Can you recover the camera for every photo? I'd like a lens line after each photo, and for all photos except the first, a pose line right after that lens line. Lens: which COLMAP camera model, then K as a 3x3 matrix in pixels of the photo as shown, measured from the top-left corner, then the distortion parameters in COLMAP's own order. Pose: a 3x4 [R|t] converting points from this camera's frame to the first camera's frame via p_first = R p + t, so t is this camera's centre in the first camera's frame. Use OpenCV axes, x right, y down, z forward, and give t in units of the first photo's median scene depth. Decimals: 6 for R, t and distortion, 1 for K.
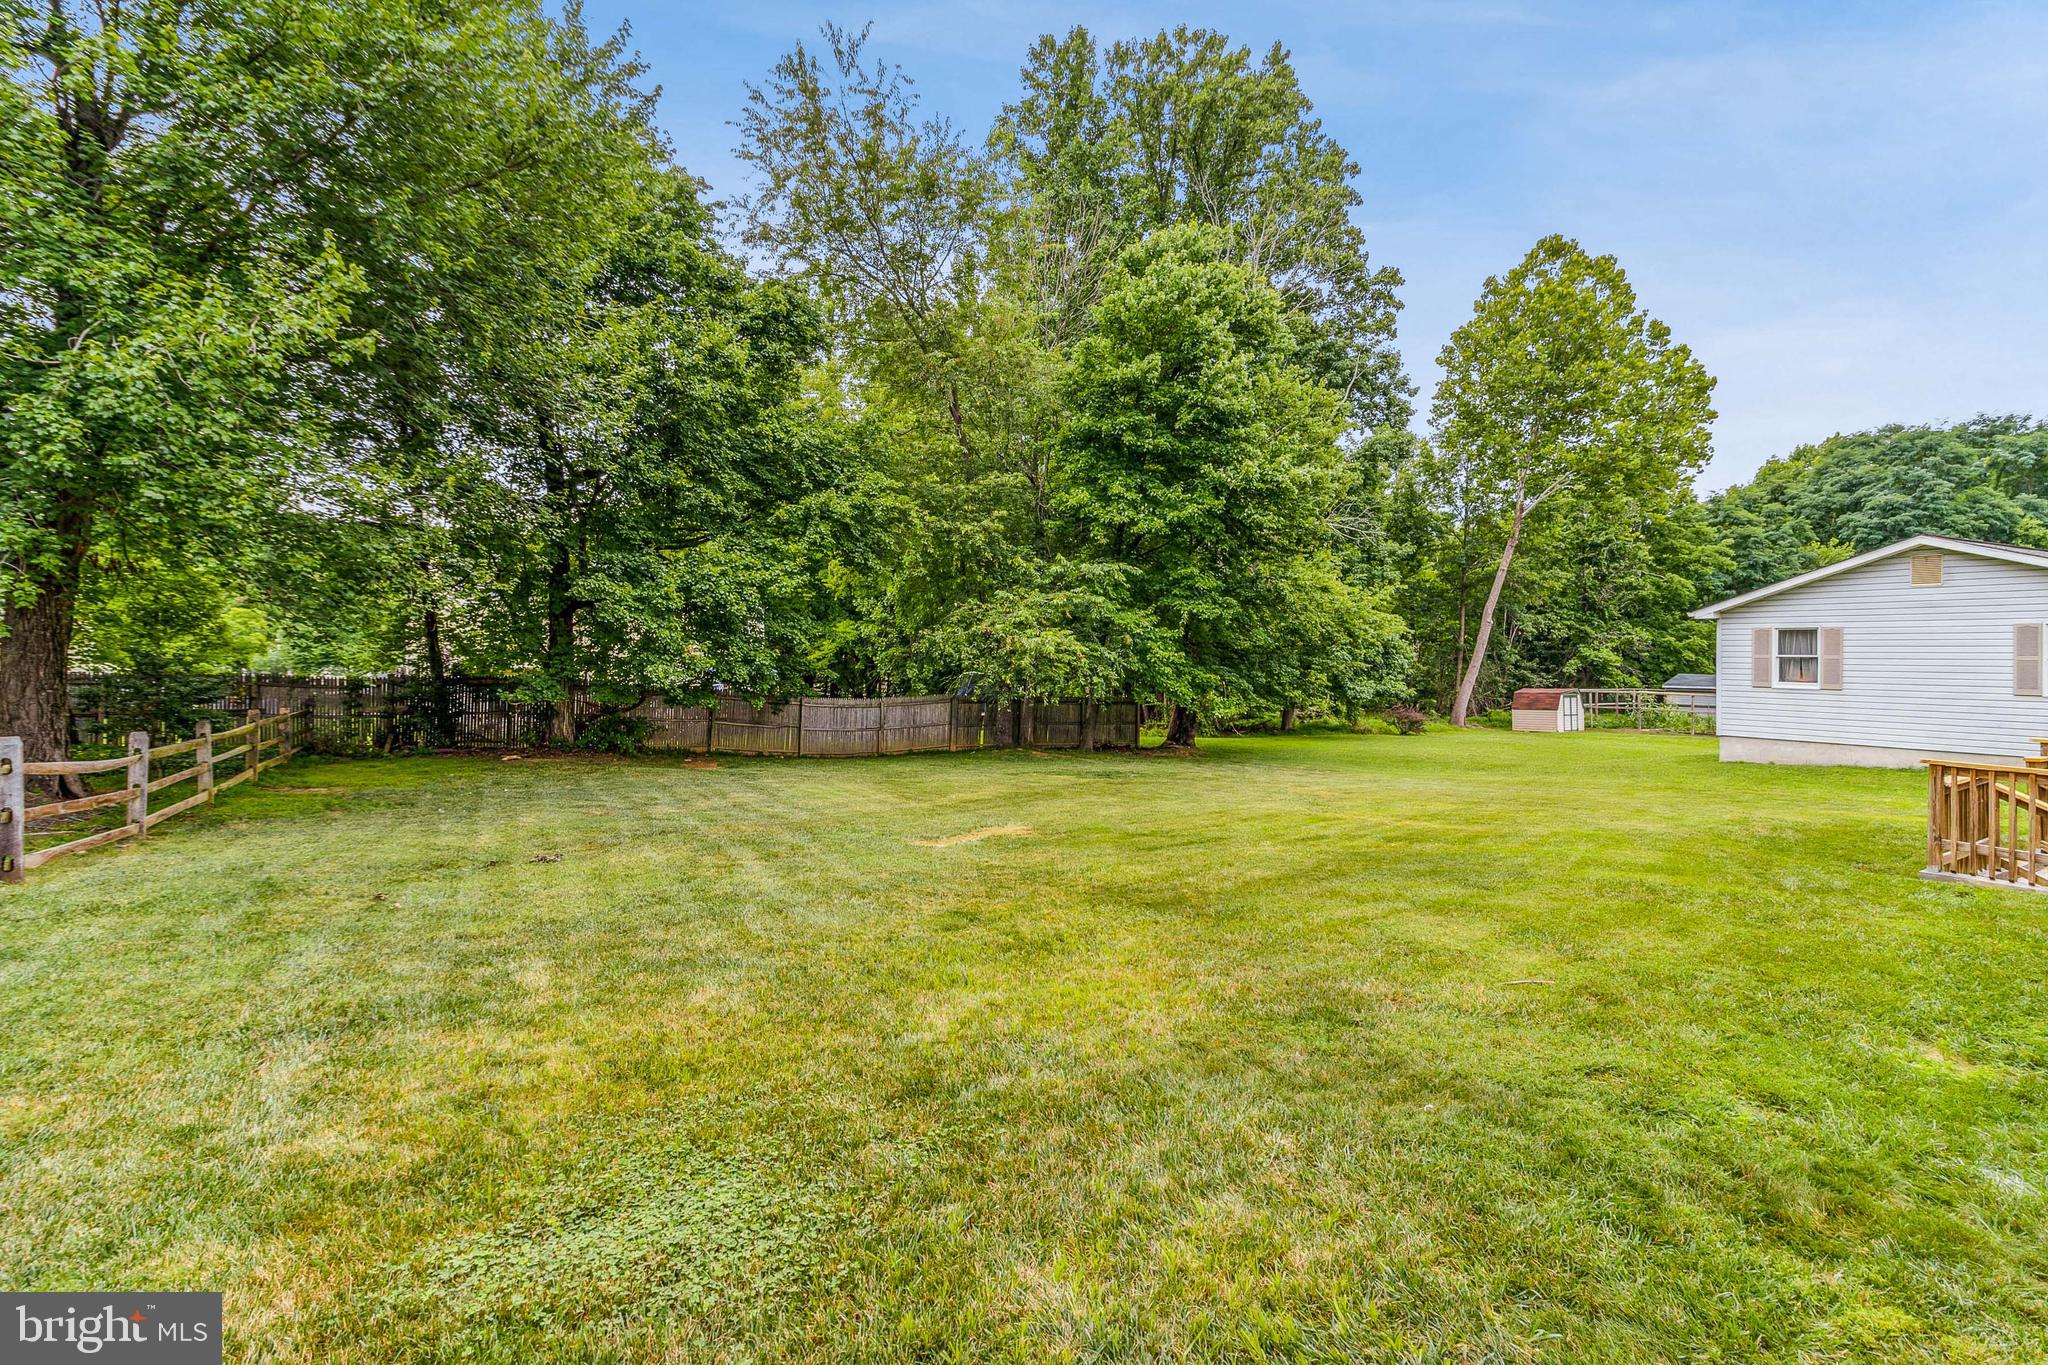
lens RADIAL K [[918.2, 0, 1022.3], [0, 918.2, 656.5], [0, 0, 1]] dist [0.006554, 0.000530]
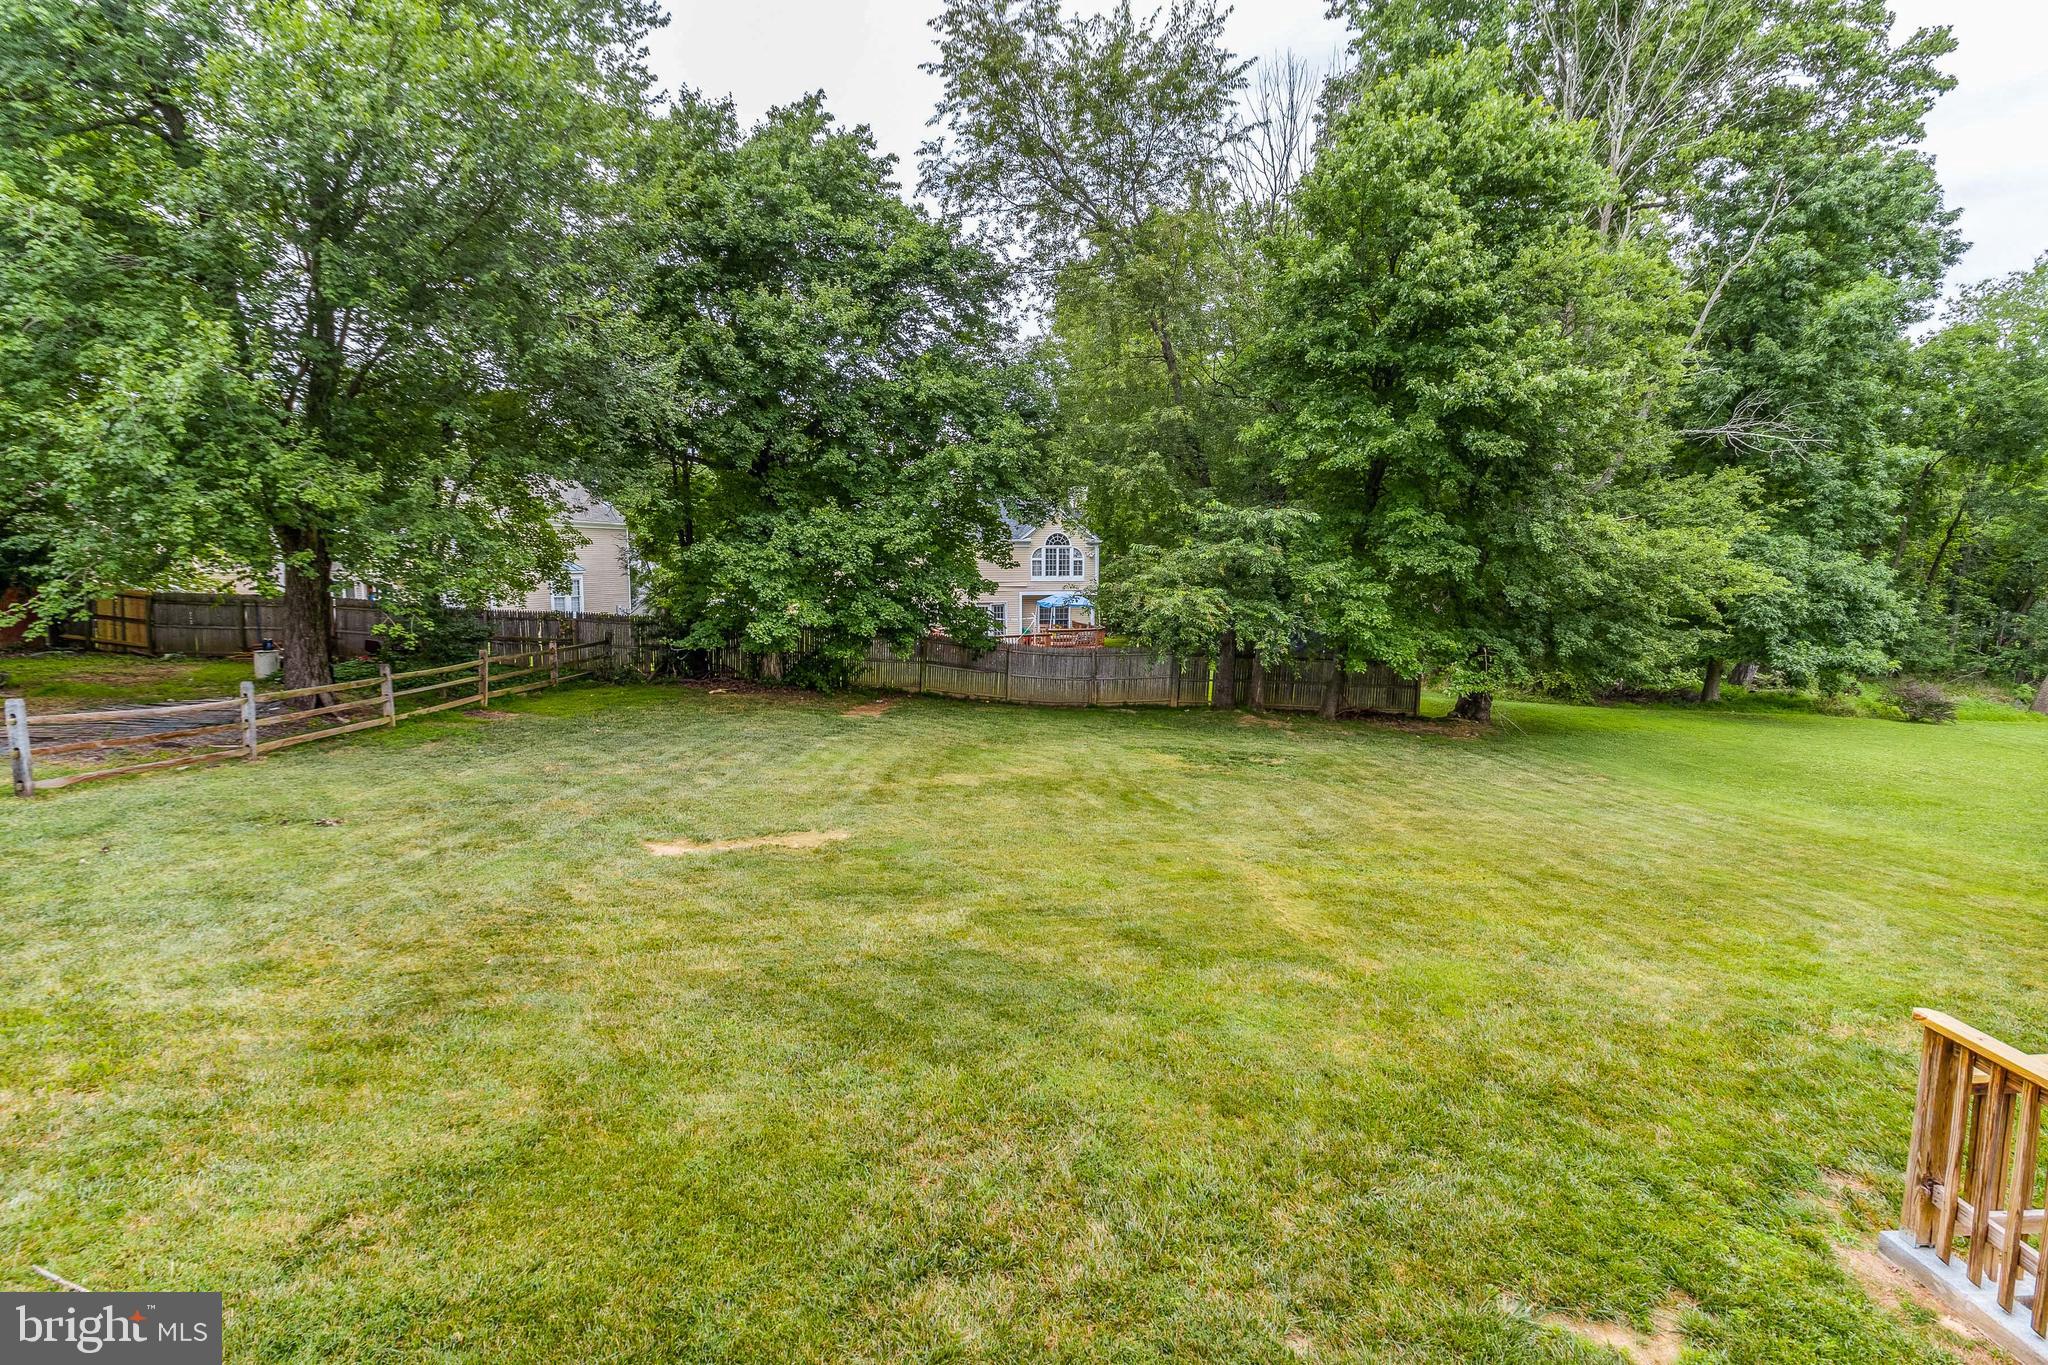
lens RADIAL K [[918.2, 0, 1022.3], [0, 918.2, 656.5], [0, 0, 1]] dist [0.006554, 0.000530]
pose [[0.887607, 0.053287, -0.457509, 0.265061], [-0.014200, 0.995979, 0.088454, -0.035544], [0.460382, -0.072016, 0.884795, 0.127047]]
